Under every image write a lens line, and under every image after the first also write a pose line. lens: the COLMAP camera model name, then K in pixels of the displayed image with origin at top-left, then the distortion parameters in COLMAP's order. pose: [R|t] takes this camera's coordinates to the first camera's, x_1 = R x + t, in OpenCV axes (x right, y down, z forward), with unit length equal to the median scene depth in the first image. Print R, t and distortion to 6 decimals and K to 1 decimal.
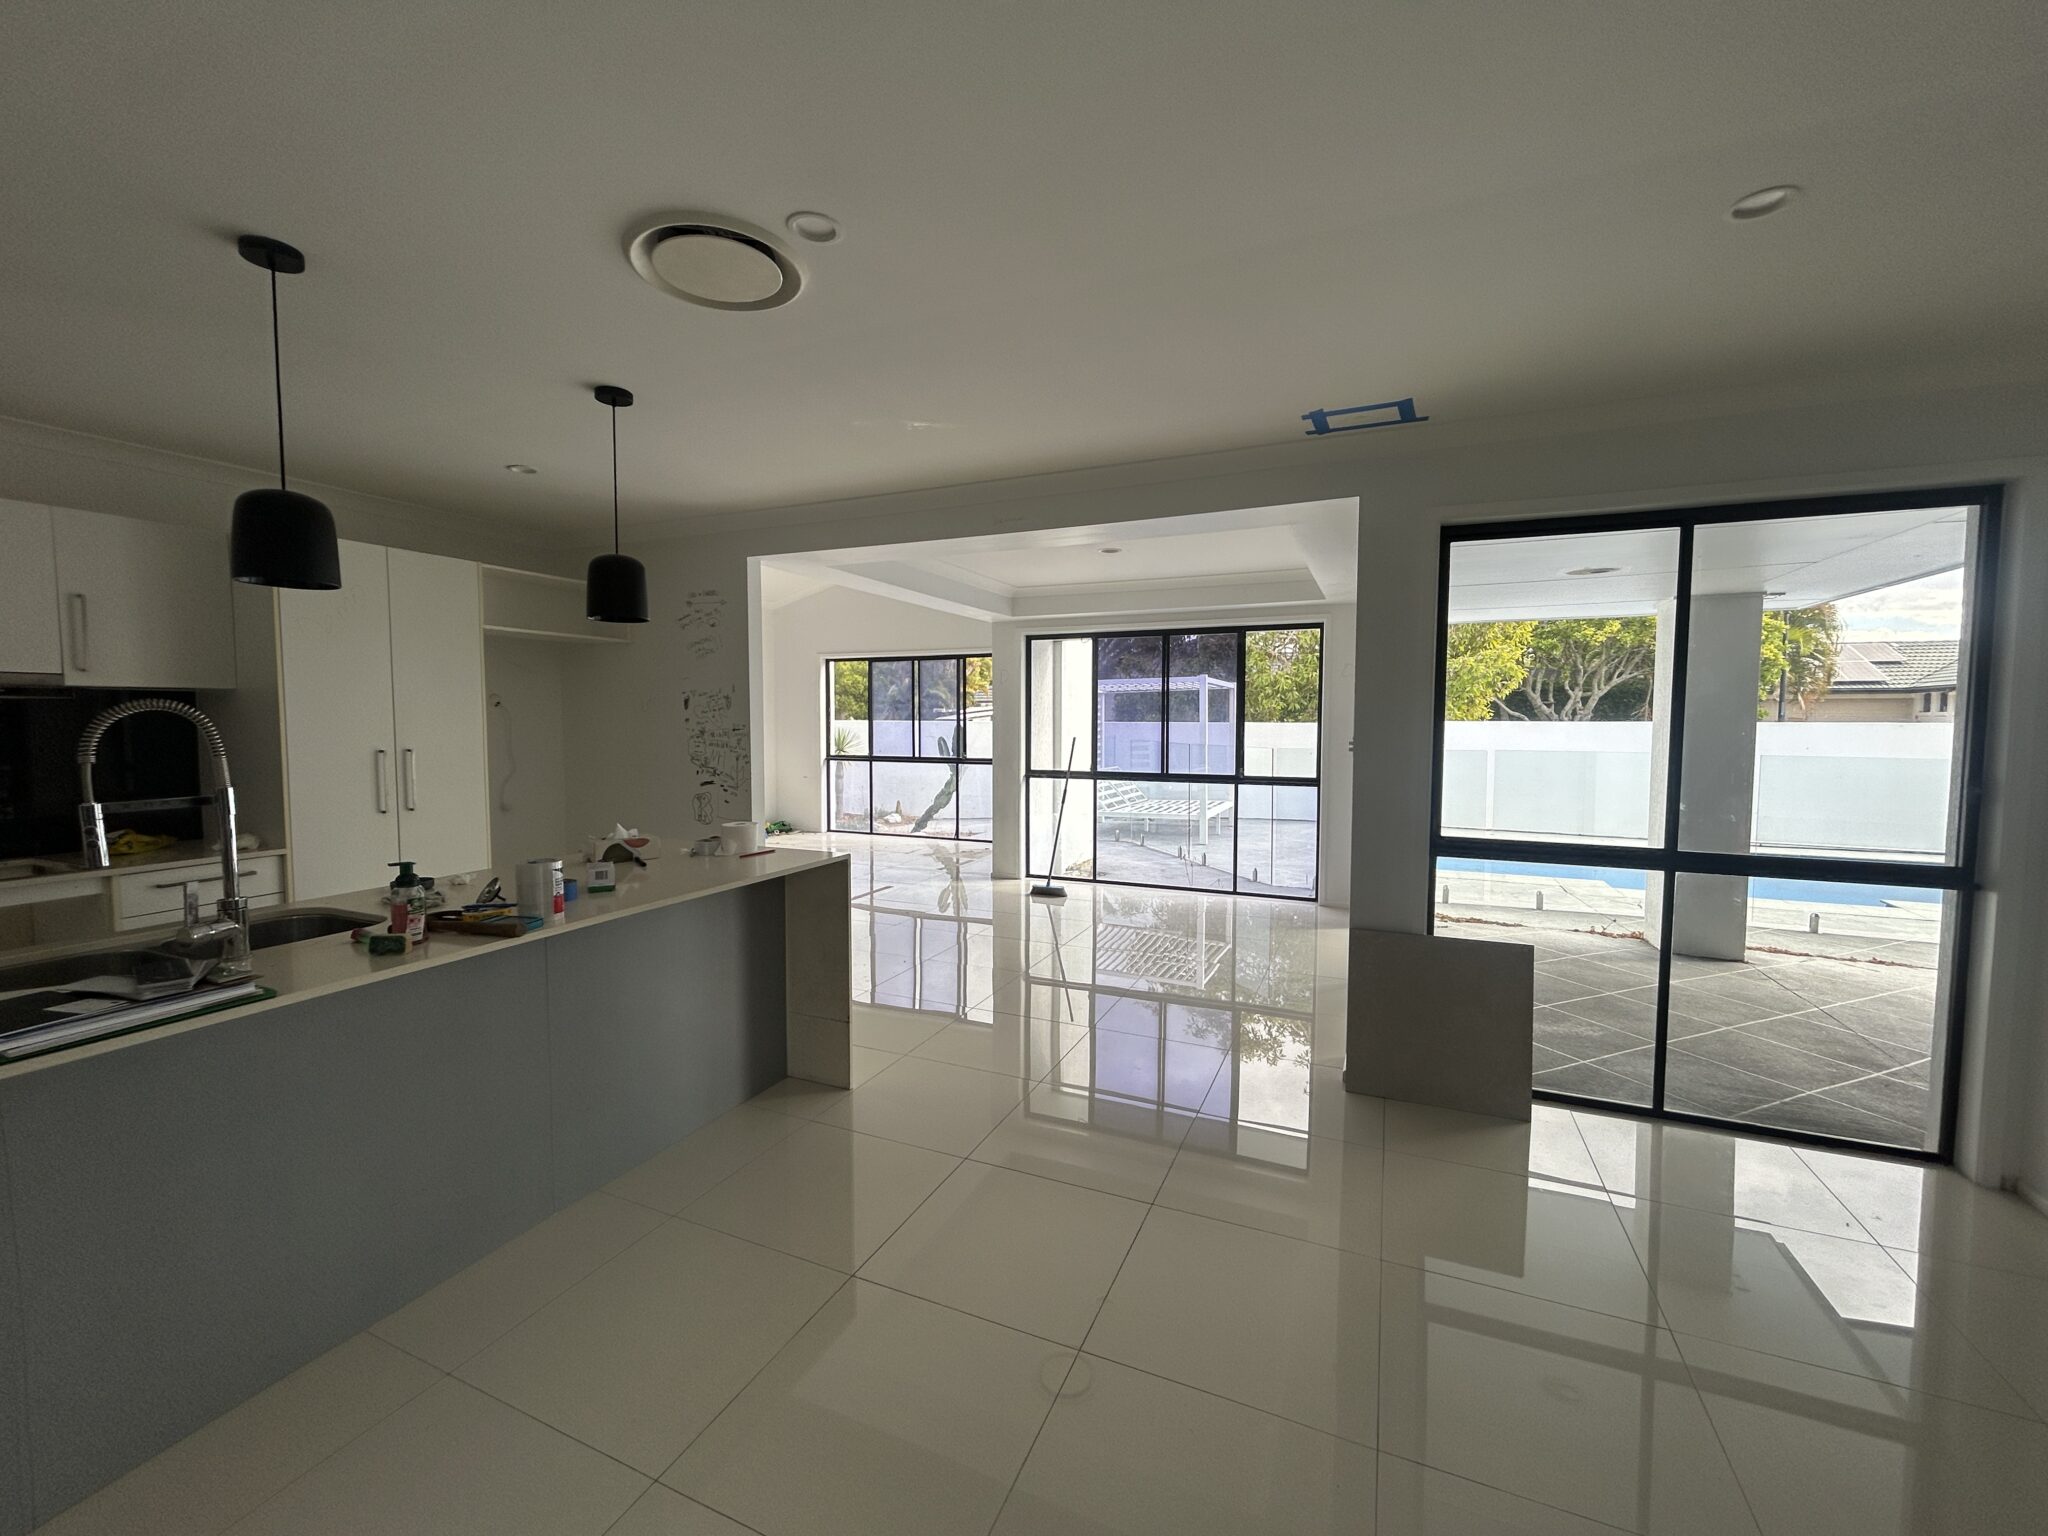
lens RADIAL K [[823.1, 0, 1024.0], [0, 823.1, 768.0], [0, 0, 1]] dist [0.000562, 0.000003]
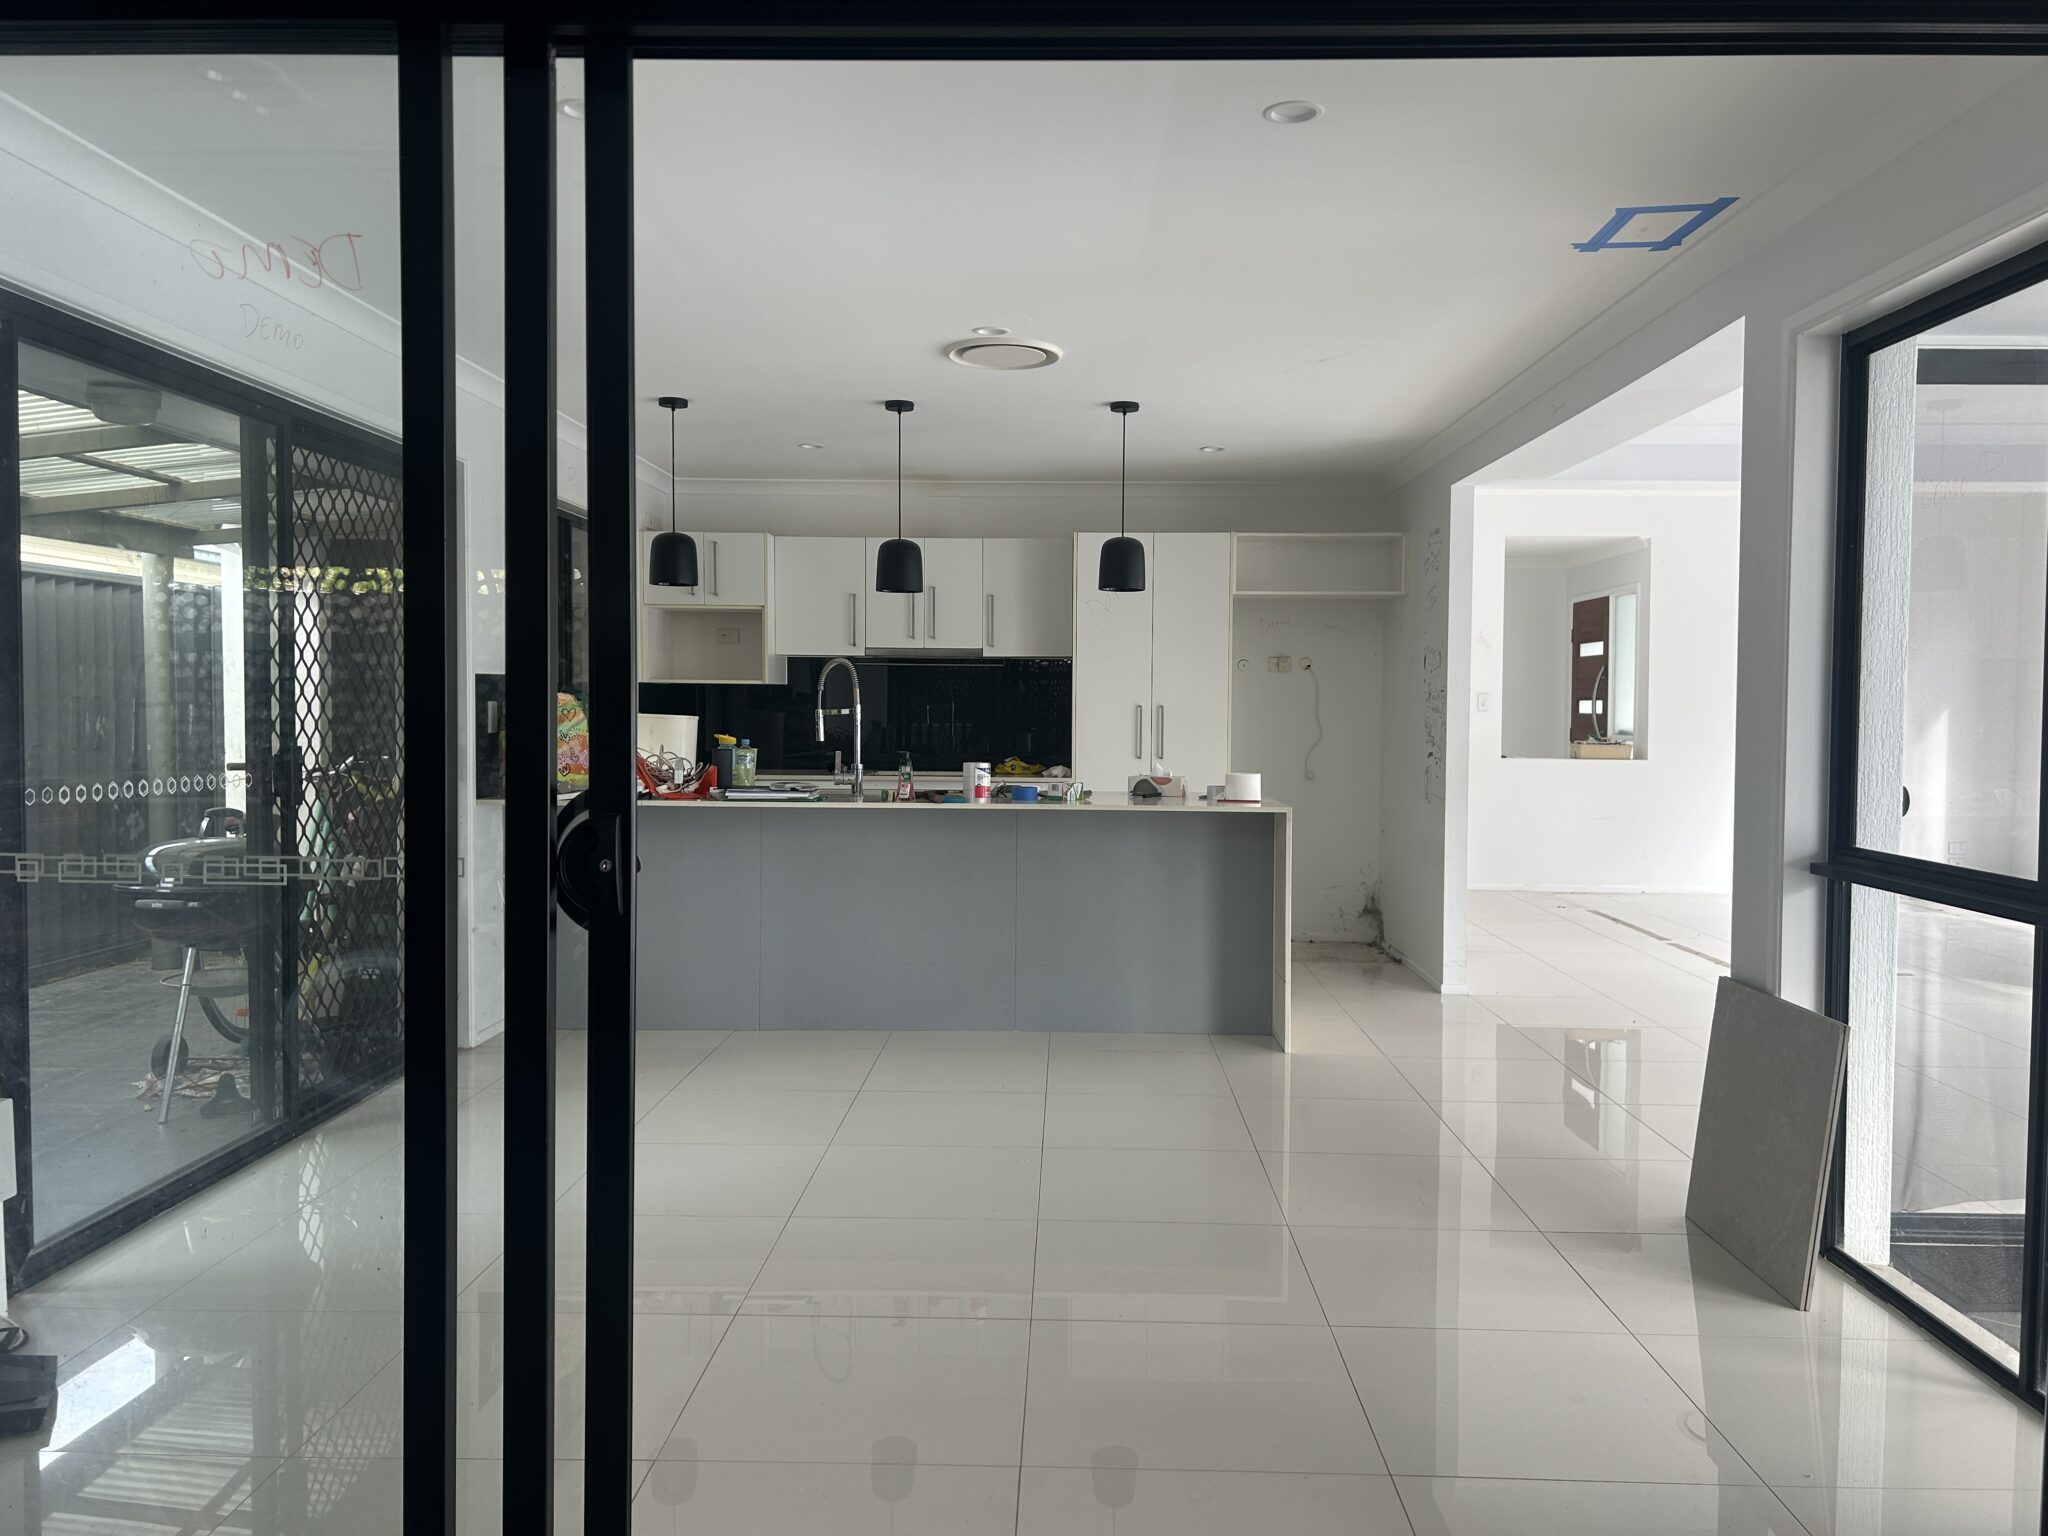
lens RADIAL K [[1519.3, 0, 1024.0], [0, 1519.3, 768.0], [0, 0, 1]] dist [0.003575, 0.000970]
pose [[0.374337, 0.040765, -0.926396, 0.927254], [-0.064085, 0.997782, 0.018011, 0.031587], [0.925075, 0.052626, 0.376120, 0.021880]]
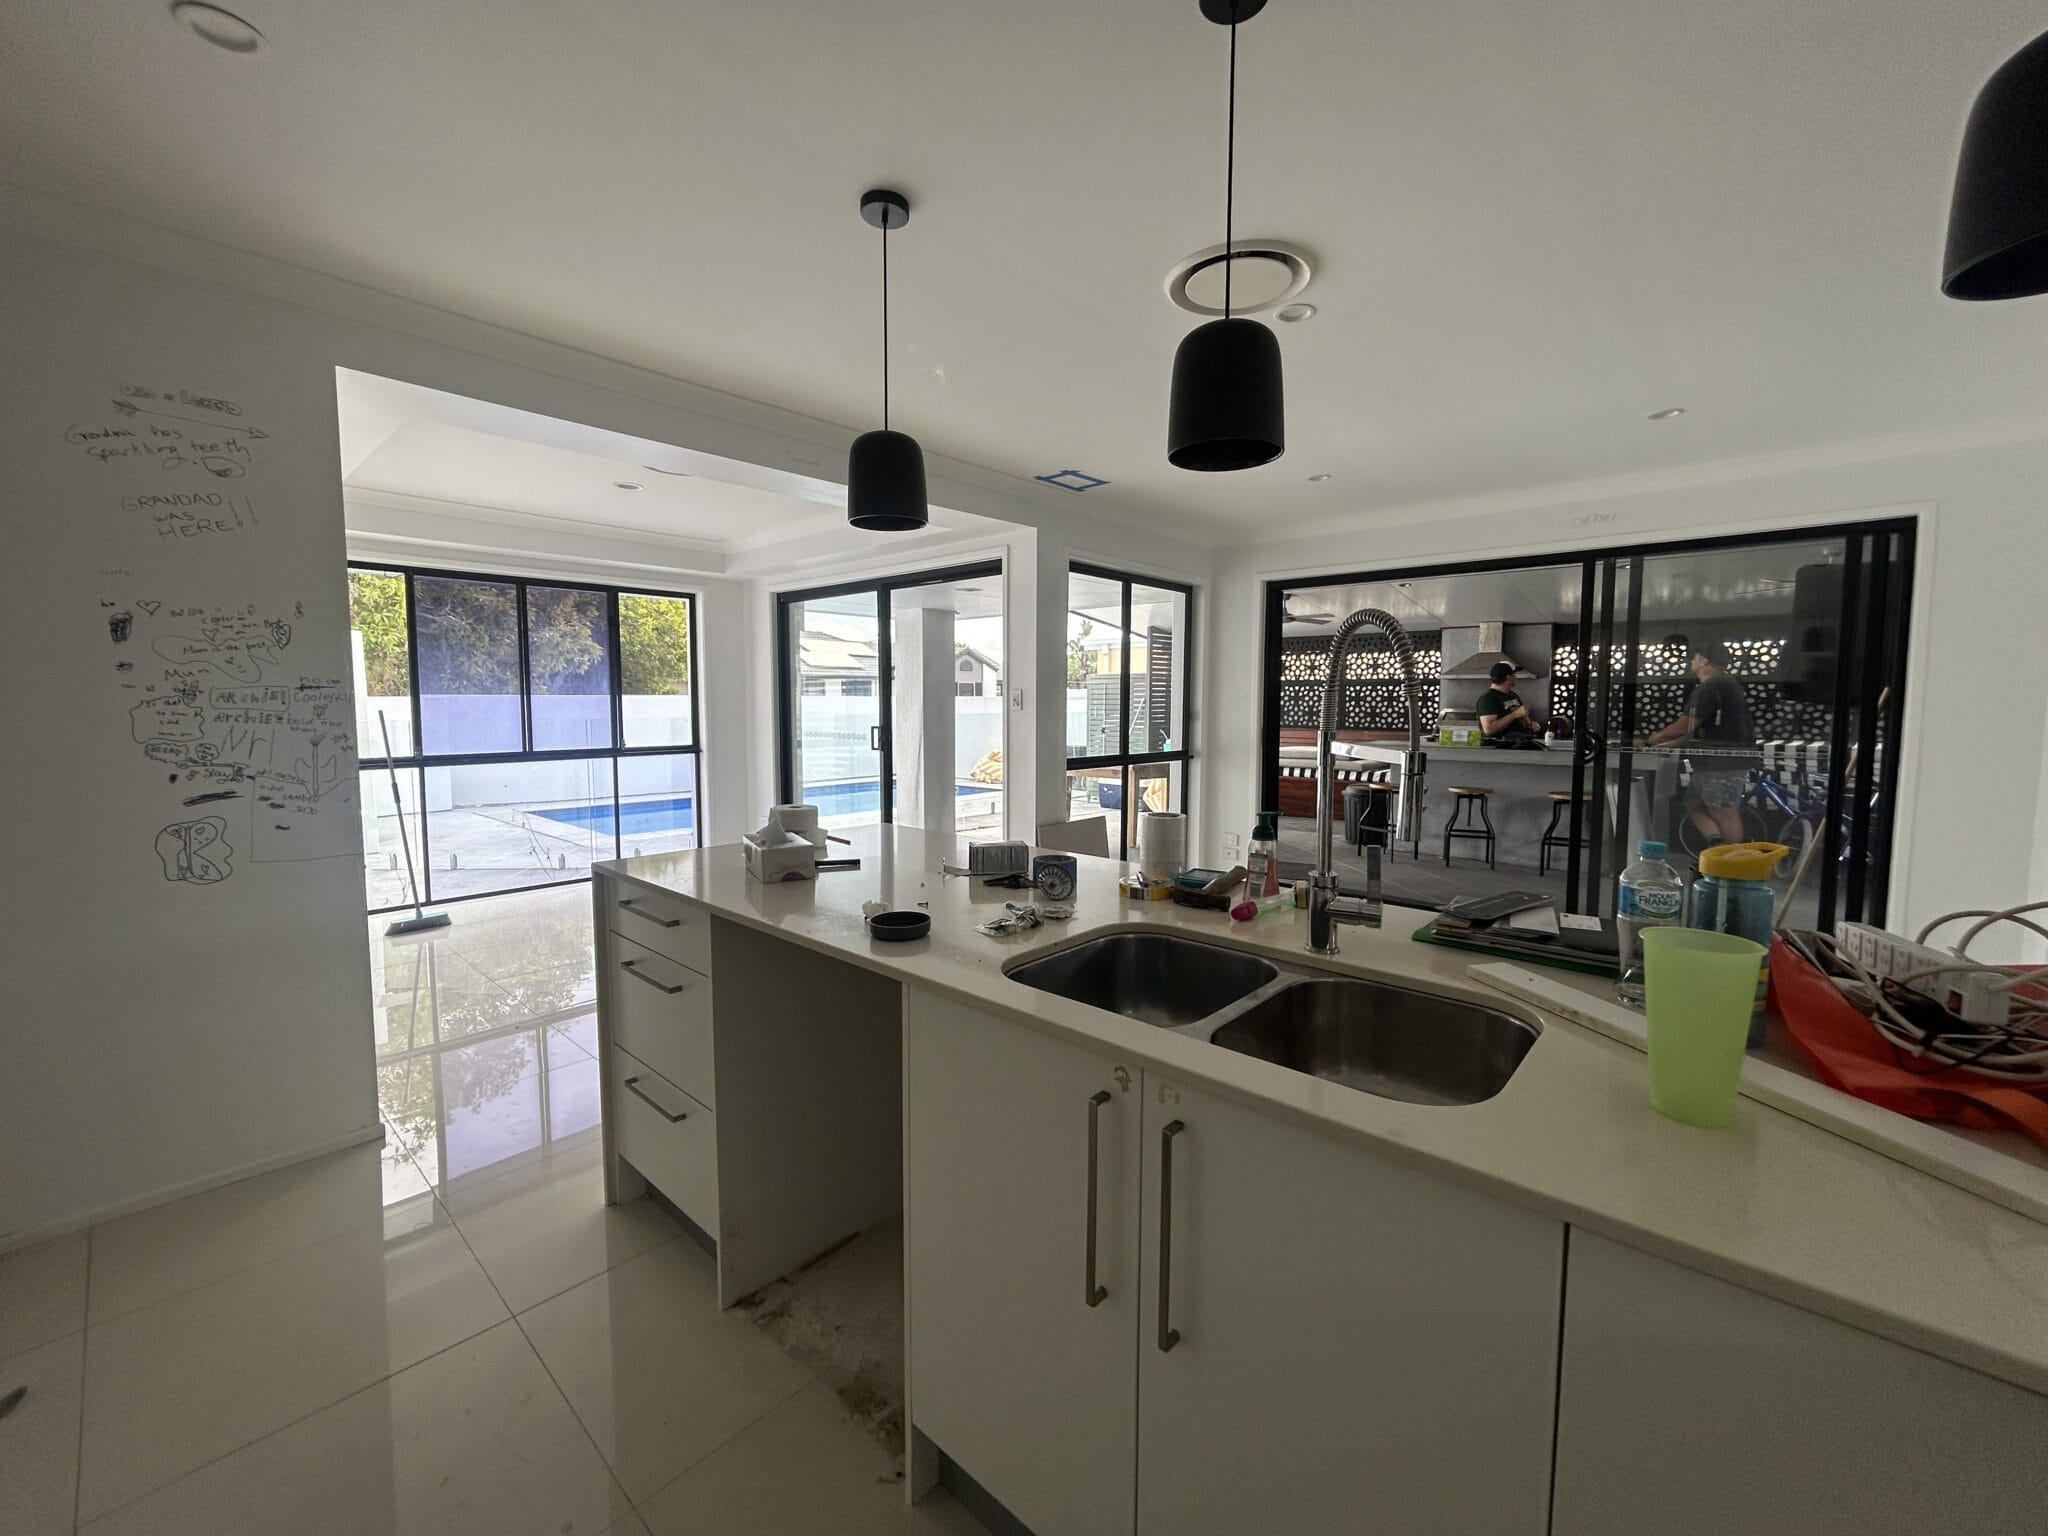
lens RADIAL K [[823.1, 0, 1024.0], [0, 823.1, 768.0], [0, 0, 1]] dist [0.000562, 0.000003]
pose [[0.323754, -0.079382, 0.942805, -0.695208], [0.056299, 0.996325, 0.064555, -0.003640], [-0.944465, 0.032179, 0.327034, 0.394482]]
